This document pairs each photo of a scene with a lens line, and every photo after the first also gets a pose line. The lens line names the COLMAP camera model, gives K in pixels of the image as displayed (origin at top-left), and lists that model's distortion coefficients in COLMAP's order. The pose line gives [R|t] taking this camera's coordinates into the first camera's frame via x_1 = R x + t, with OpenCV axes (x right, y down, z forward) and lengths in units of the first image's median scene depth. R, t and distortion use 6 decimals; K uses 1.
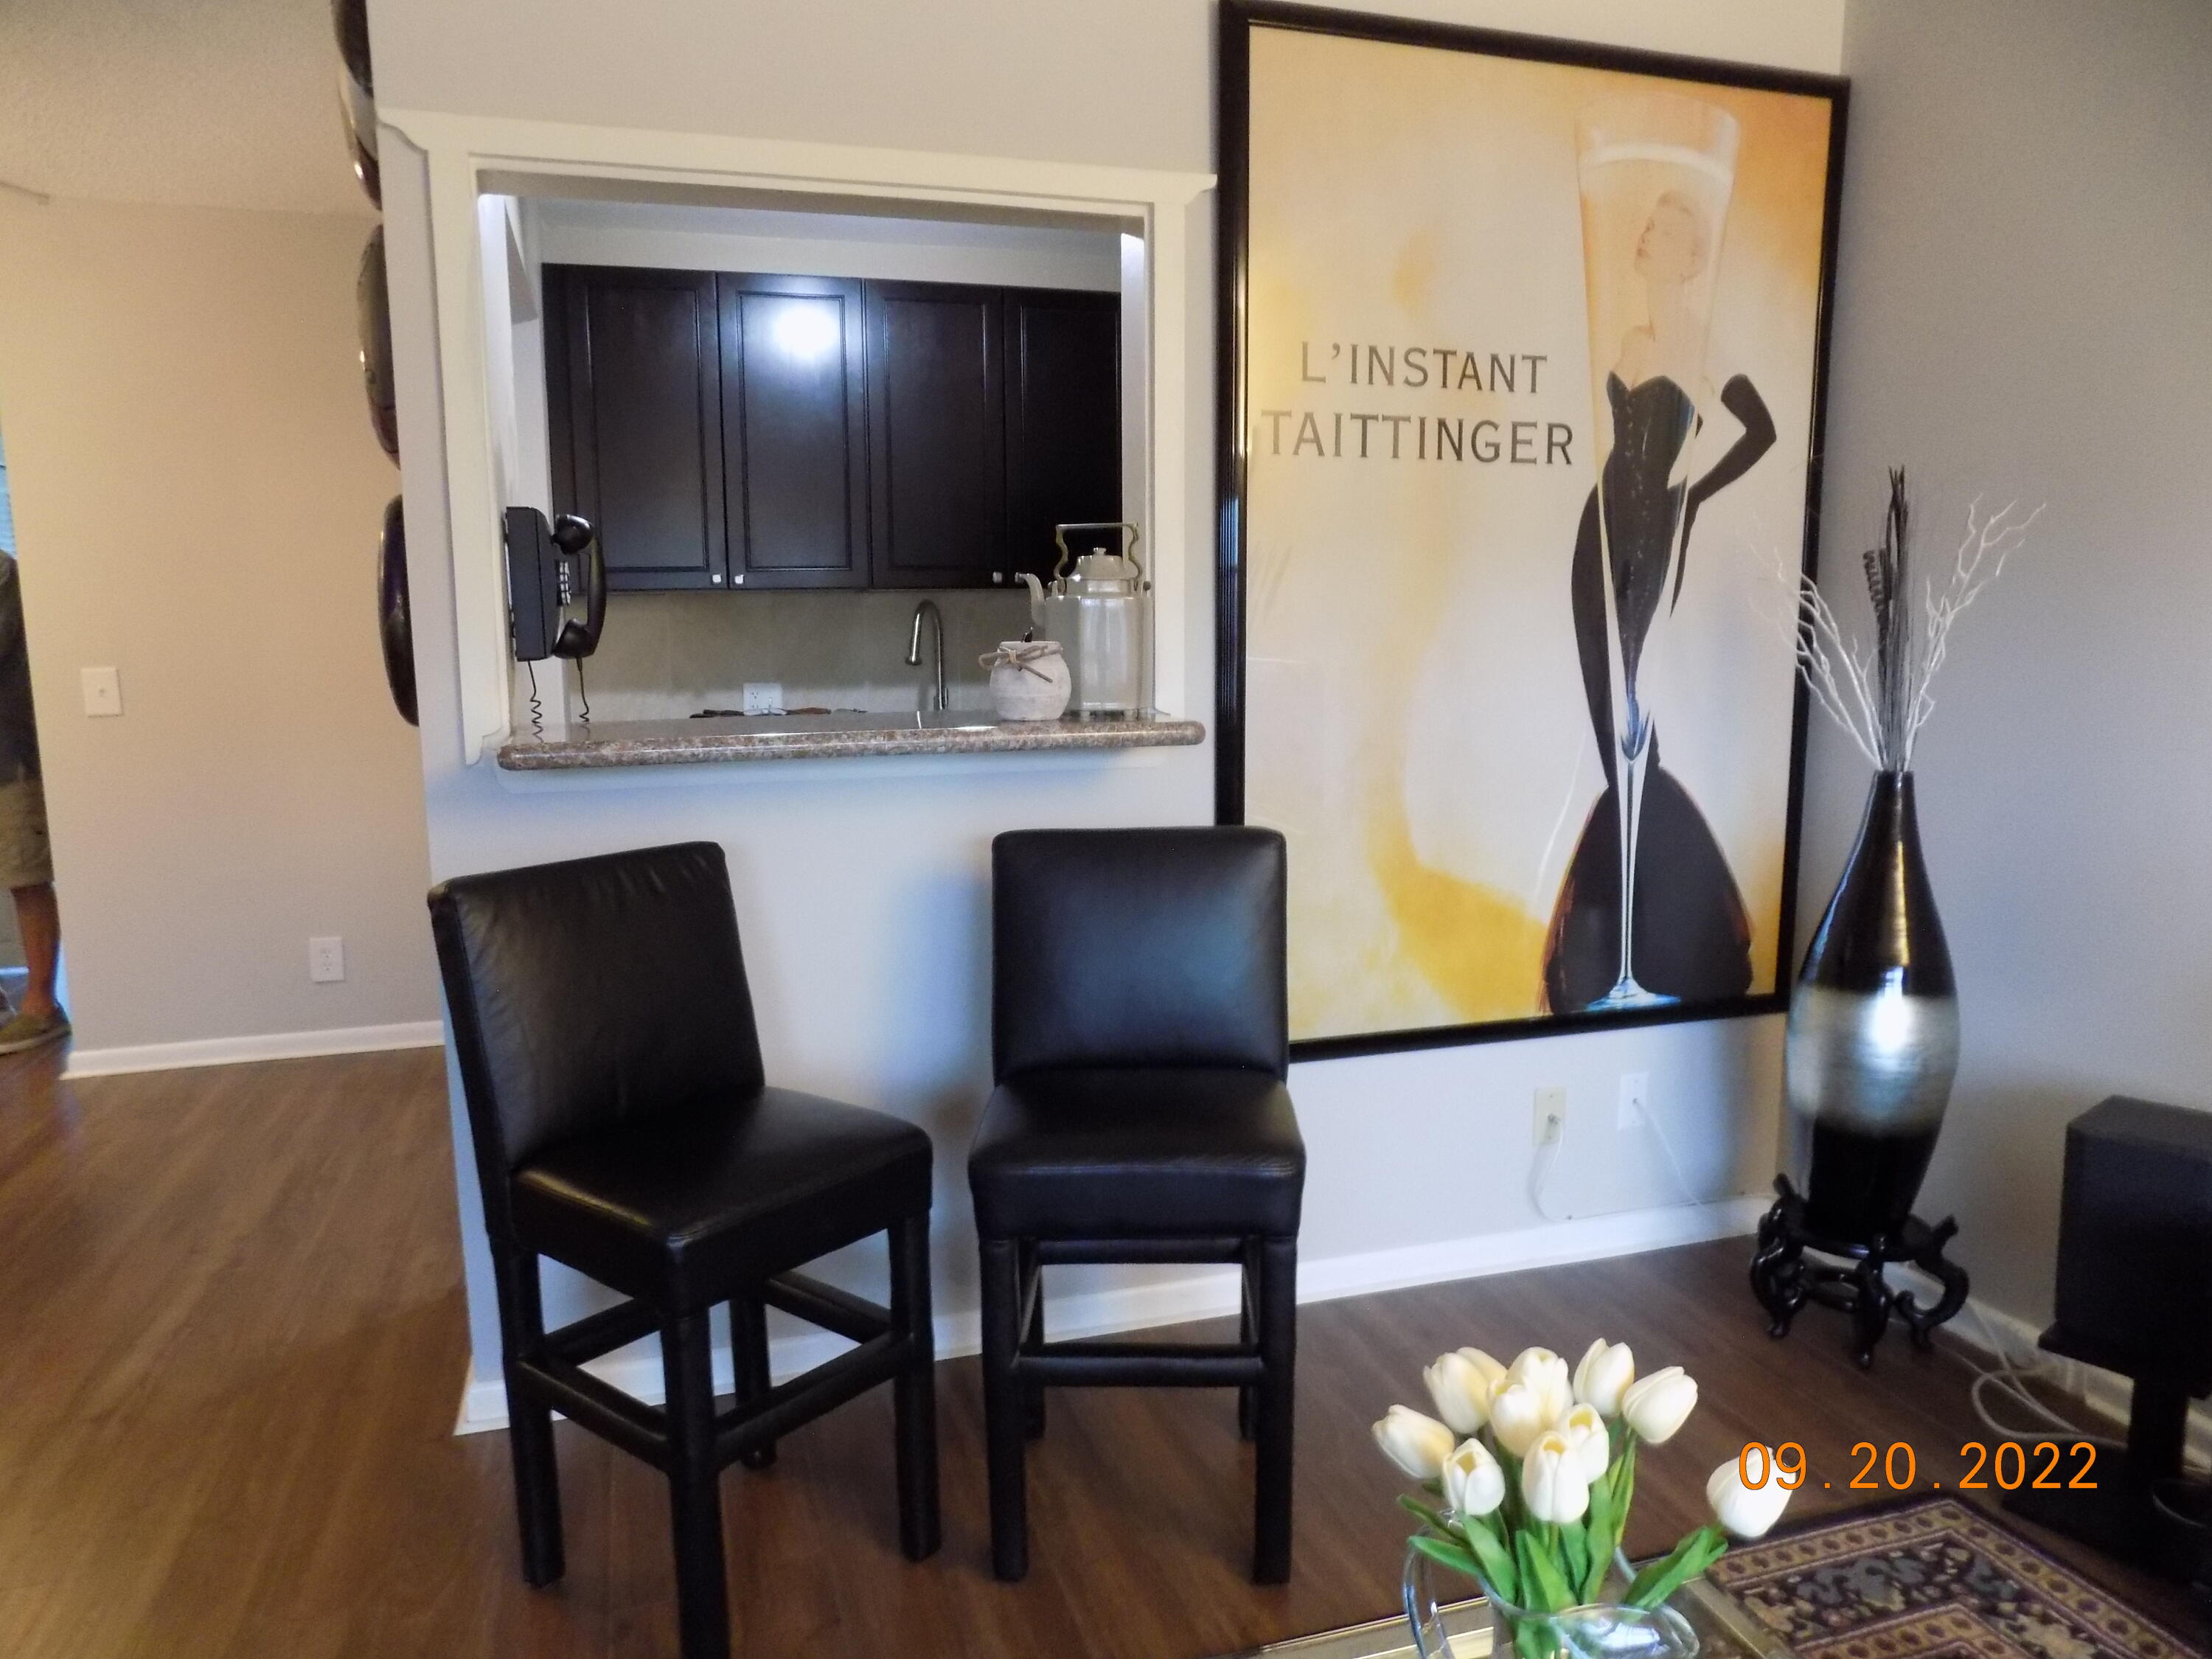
lens RADIAL K [[1509.7, 0, 1103.7], [0, 1509.7, 820.1], [0, 0, 1]] dist [-0.064725, 0.056250]
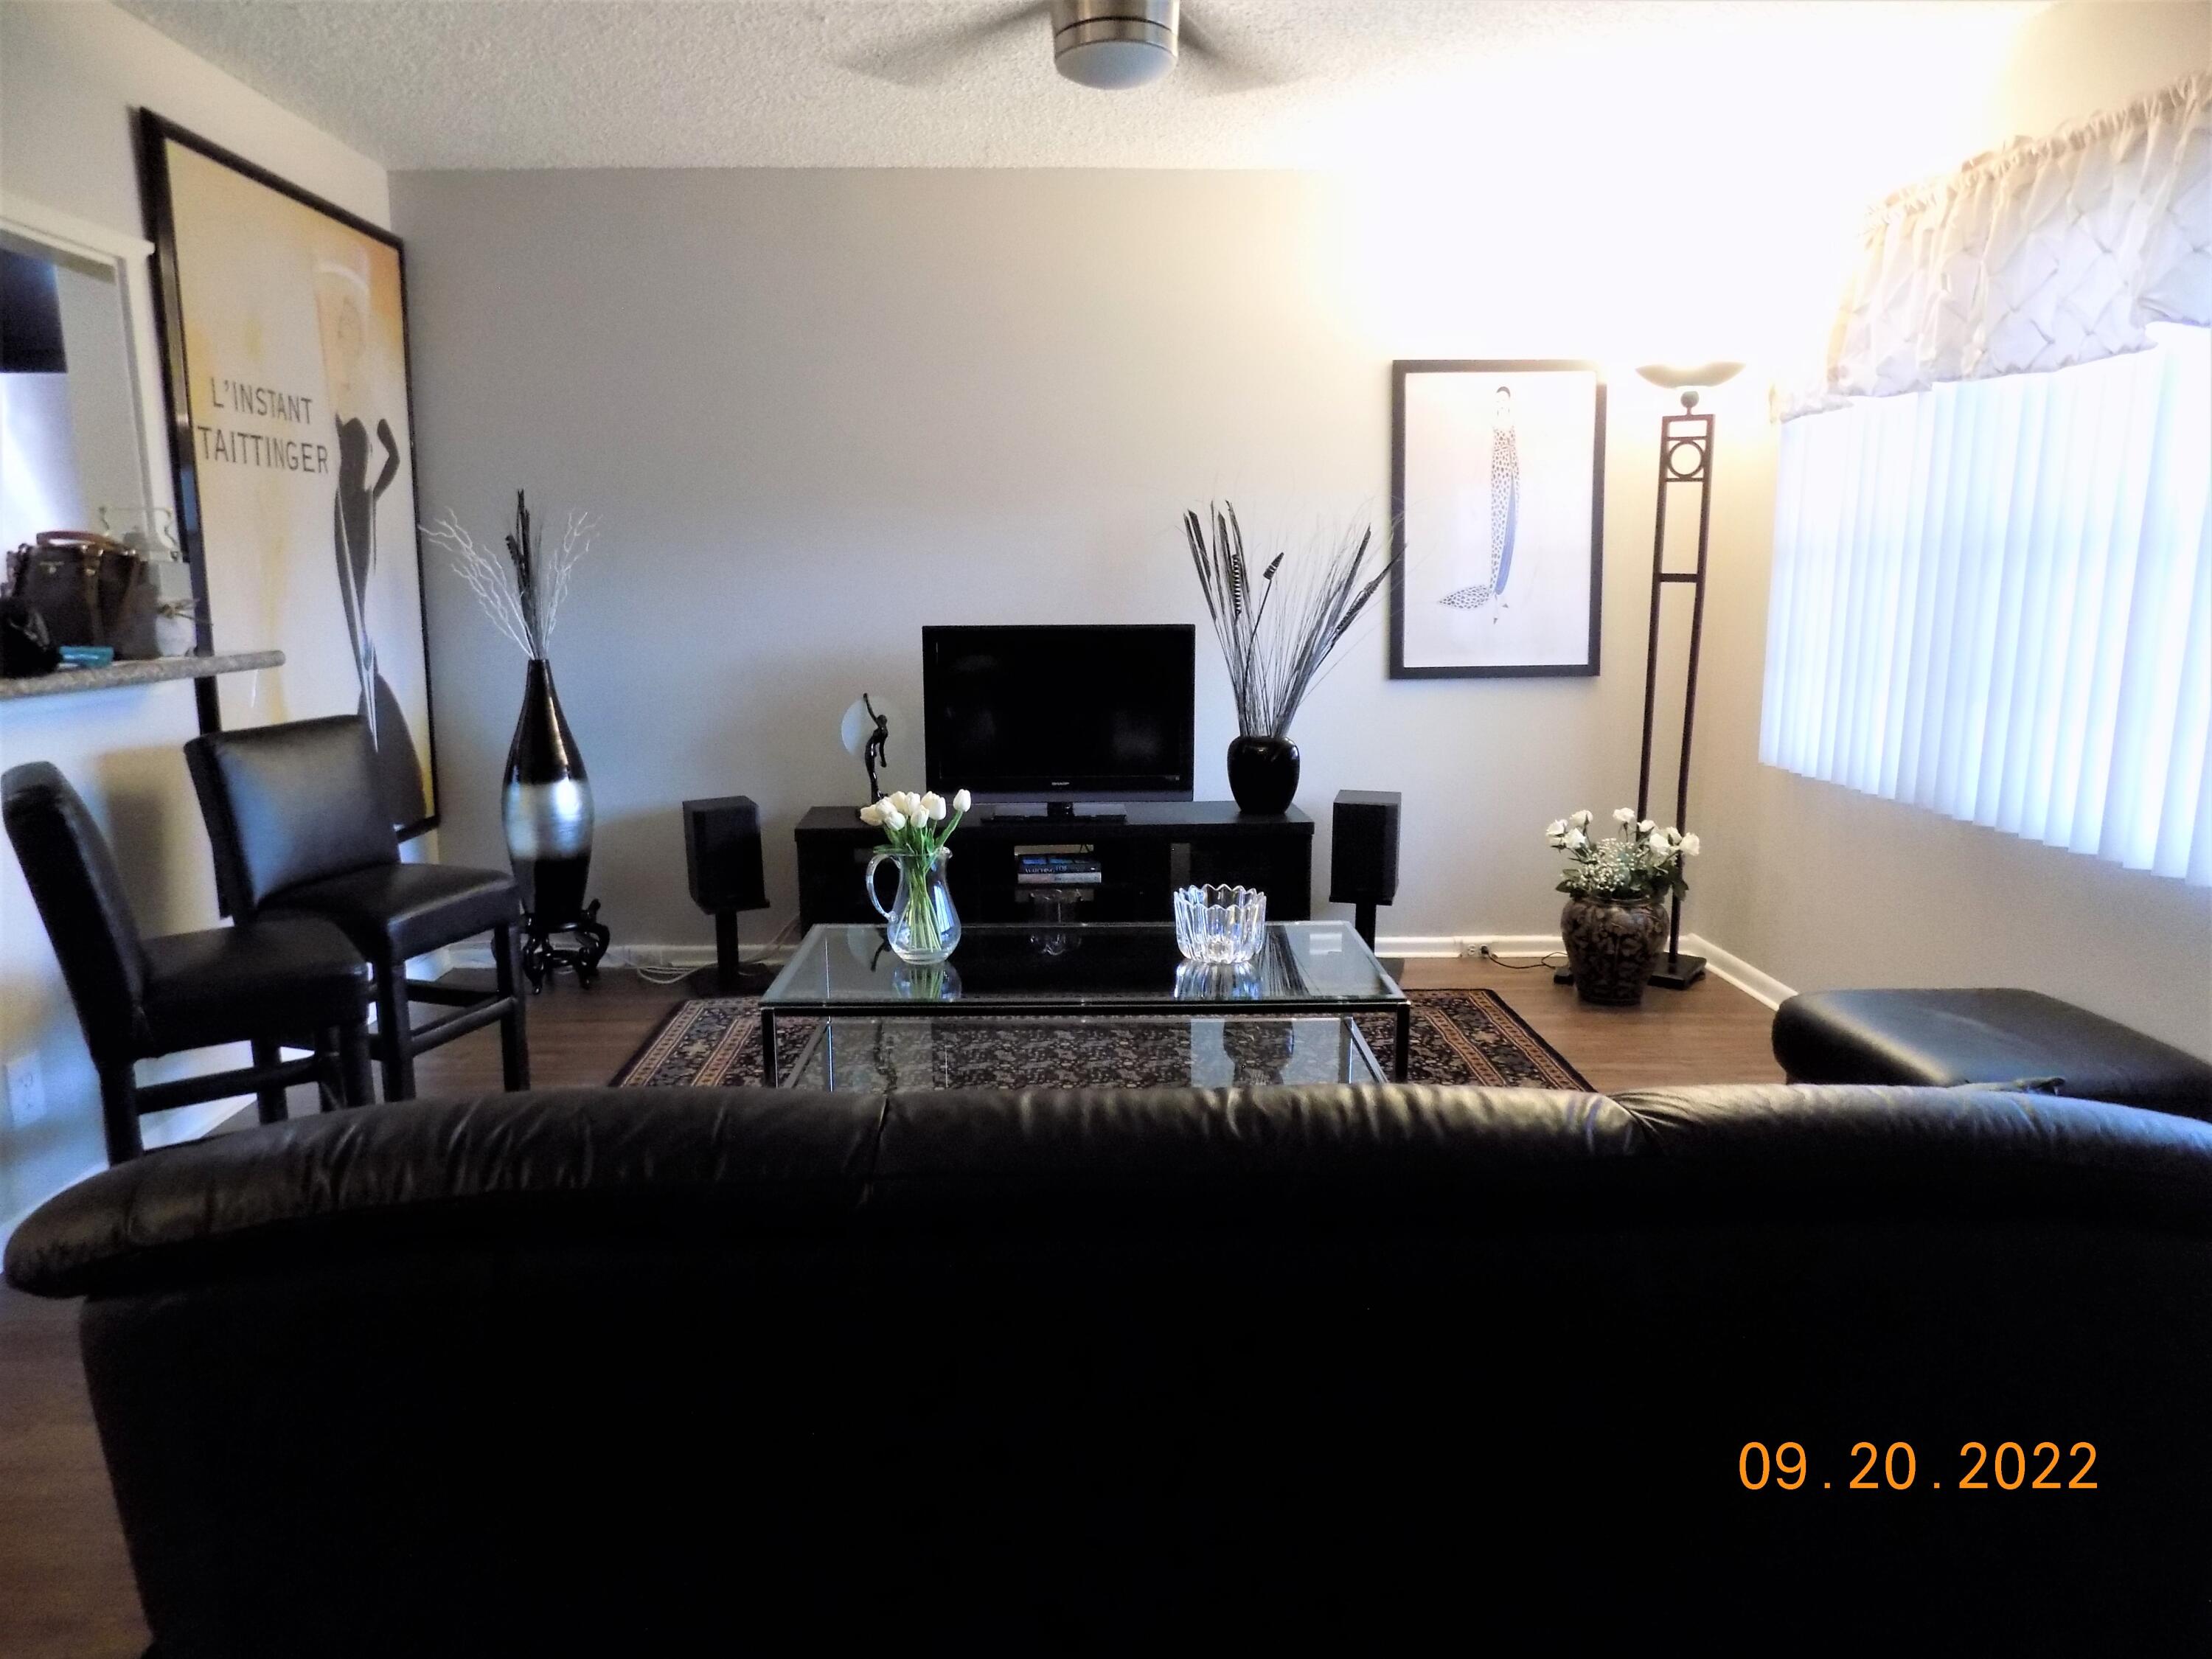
lens RADIAL K [[1499.0, 0, 1094.0], [0, 1499.0, 825.7], [0, 0, 1]] dist [-0.068422, 0.078949]
pose [[0.276020, -0.166742, 0.946578, -0.964858], [0.133577, 0.981935, 0.134020, 0.013128], [-0.951825, 0.089449, 0.293307, -0.135535]]
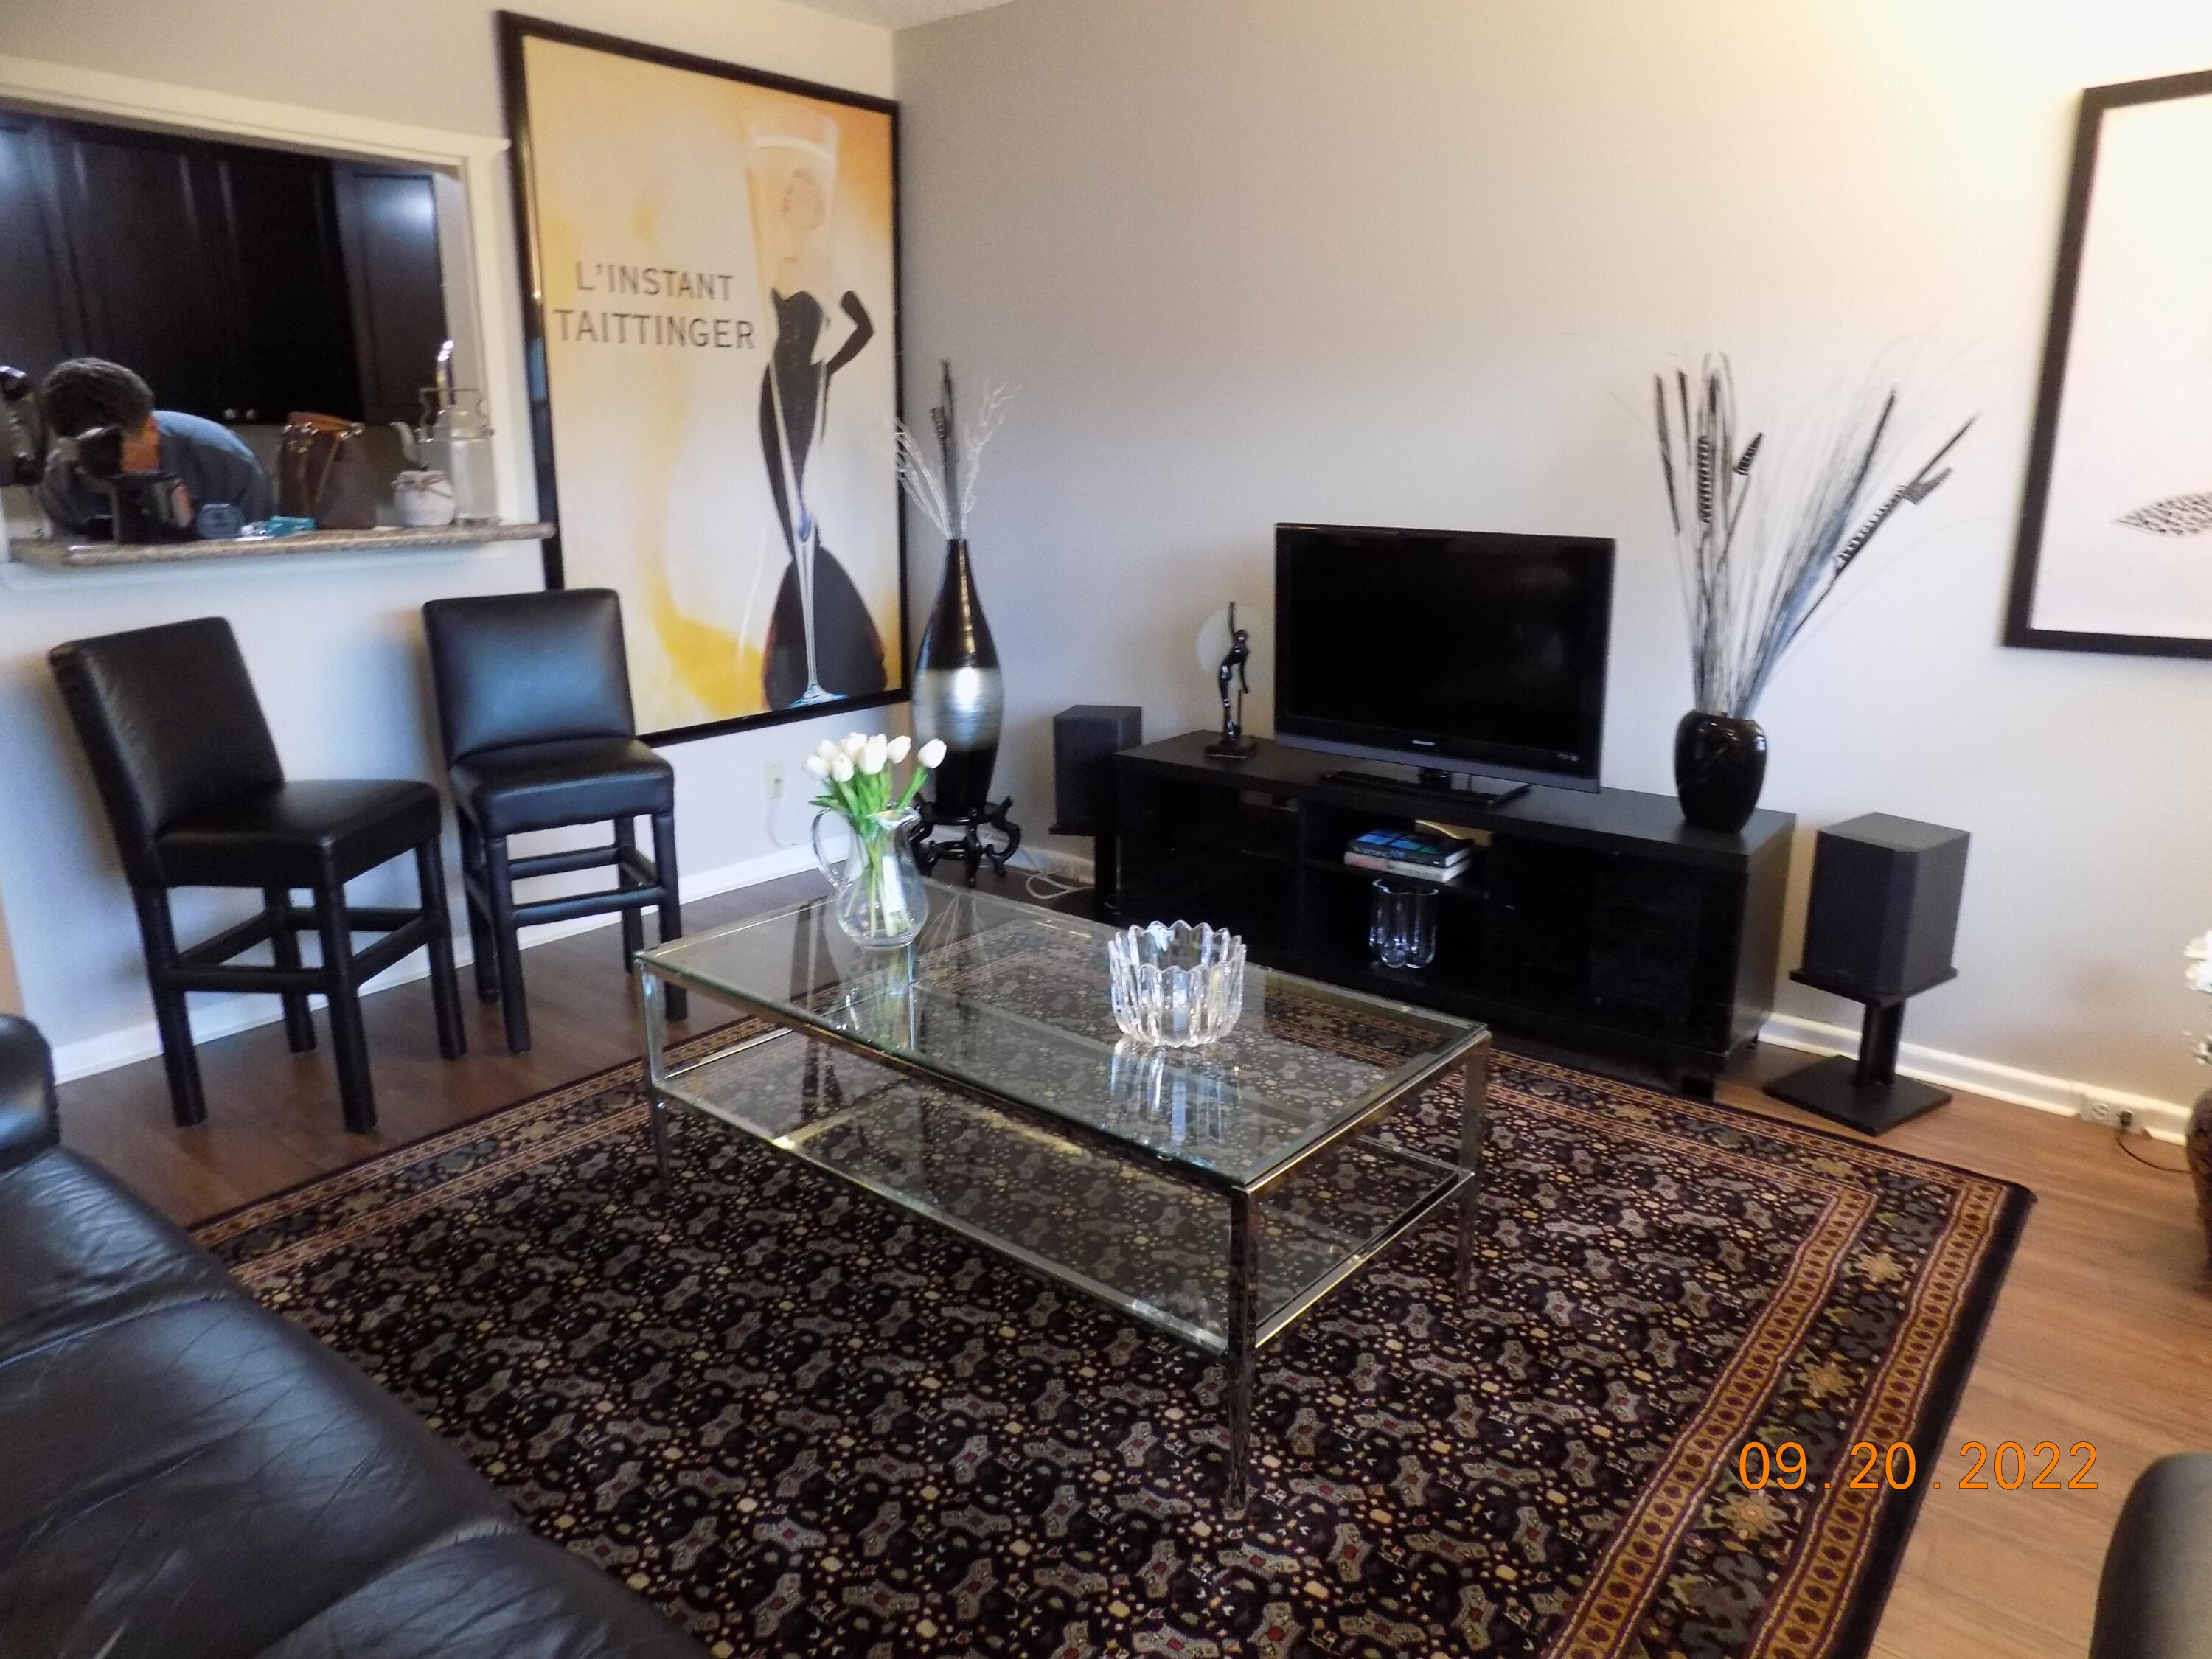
lens RADIAL K [[1499.0, 0, 1094.0], [0, 1499.0, 825.7], [0, 0, 1]] dist [-0.068422, 0.078949]
pose [[0.838098, -0.135715, 0.528368, -0.276228], [0.071341, 0.987509, 0.140488, 0.059495], [-0.540834, -0.080049, 0.837311, -0.524088]]
